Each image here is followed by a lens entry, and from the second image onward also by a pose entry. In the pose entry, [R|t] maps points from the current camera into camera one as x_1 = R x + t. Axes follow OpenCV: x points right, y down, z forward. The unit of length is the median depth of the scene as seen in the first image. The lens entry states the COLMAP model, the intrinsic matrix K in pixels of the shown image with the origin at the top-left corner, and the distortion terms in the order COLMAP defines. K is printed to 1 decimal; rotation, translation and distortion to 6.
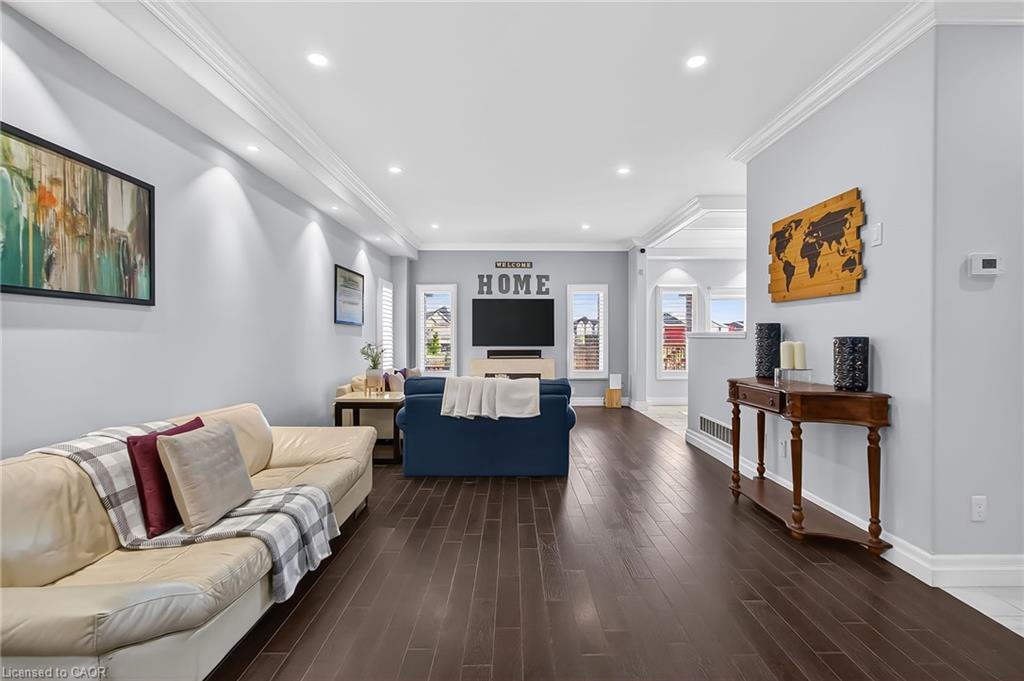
lens RADIAL K [[475.4, 0, 513.8], [0, 475.4, 342.1], [0, 0, 1]] dist [-0.000273, 0.003101]
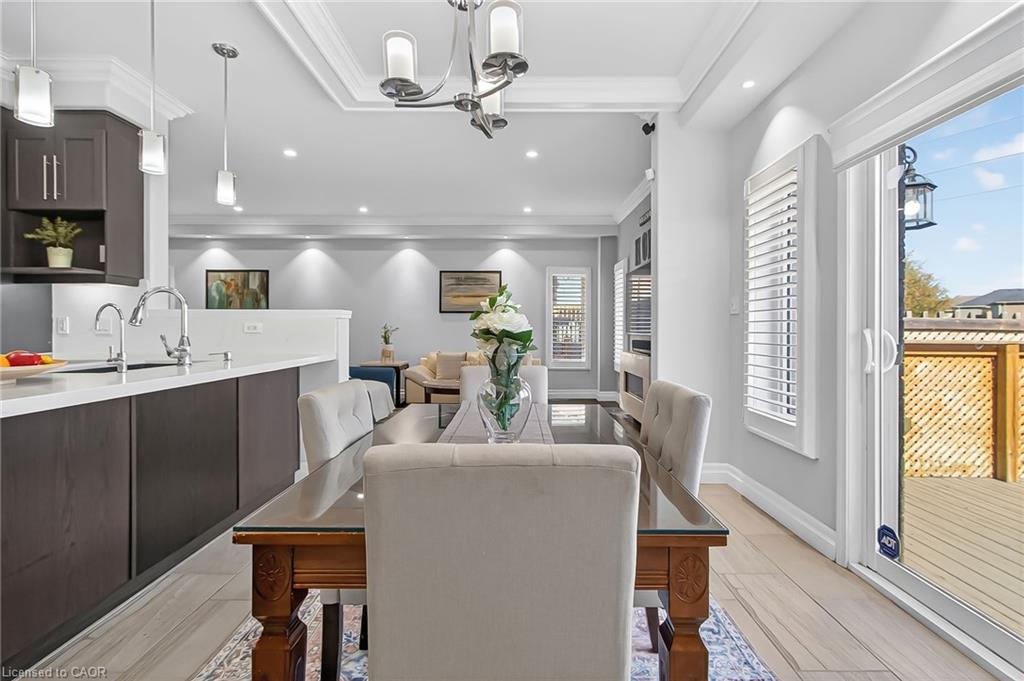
lens RADIAL K [[475.4, 0, 517.4], [0, 475.4, 330.6], [0, 0, 1]] dist [-0.000273, 0.003101]
pose [[-0.003843, 0.005860, -0.999975, 0.717696], [-0.012059, 0.999910, 0.005906, 0.000407], [0.999920, 0.012081, -0.003772, 0.864782]]
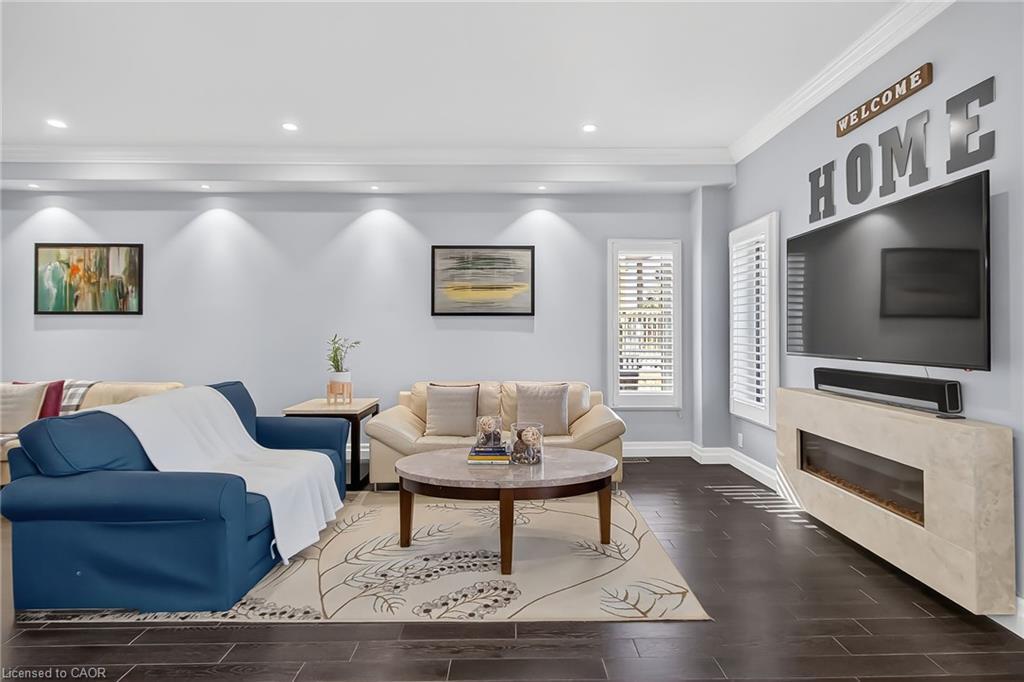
lens RADIAL K [[475.4, 0, 519.8], [0, 475.4, 330.4], [0, 0, 1]] dist [-0.000273, 0.003101]
pose [[0.015833, 0.000682, -0.999874, 0.328790], [-0.008757, 0.999962, 0.000543, -0.011307], [0.999836, 0.008747, 0.015839, 0.800343]]
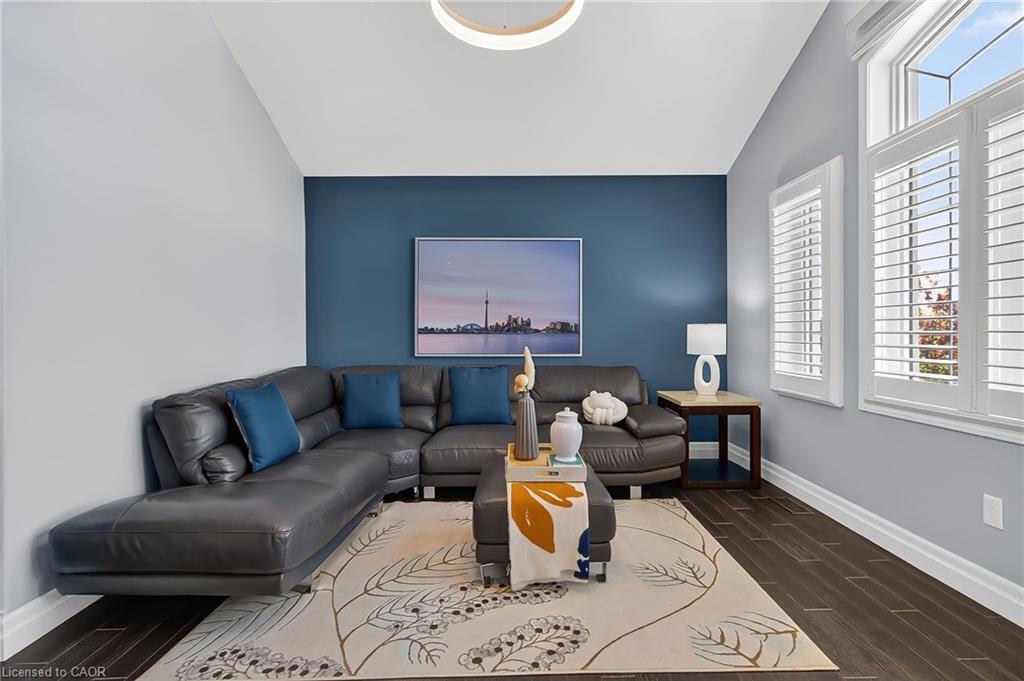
lens RADIAL K [[475.4, 0, 518.9], [0, 475.4, 336.3], [0, 0, 1]] dist [-0.000273, 0.003101]
pose [[0.029283, 0.002005, -0.999569, 0.271662], [-0.005830, 0.999981, 0.001835, 0.003223], [0.999554, 0.005774, 0.029294, 0.765779]]
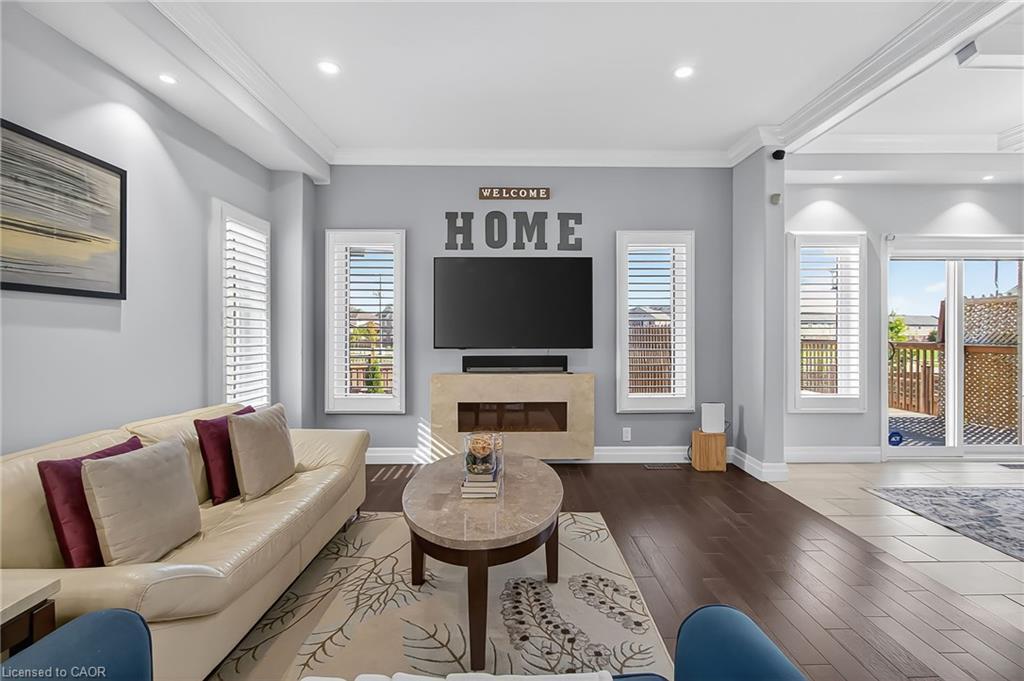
lens RADIAL K [[475.4, 0, 518.6], [0, 475.4, 332.4], [0, 0, 1]] dist [-0.000273, 0.003101]
pose [[0.999971, -0.000943, 0.007602, 0.000579], [0.001037, 0.999923, -0.012385, -0.003400], [-0.007590, 0.012393, 0.999894, 0.506205]]
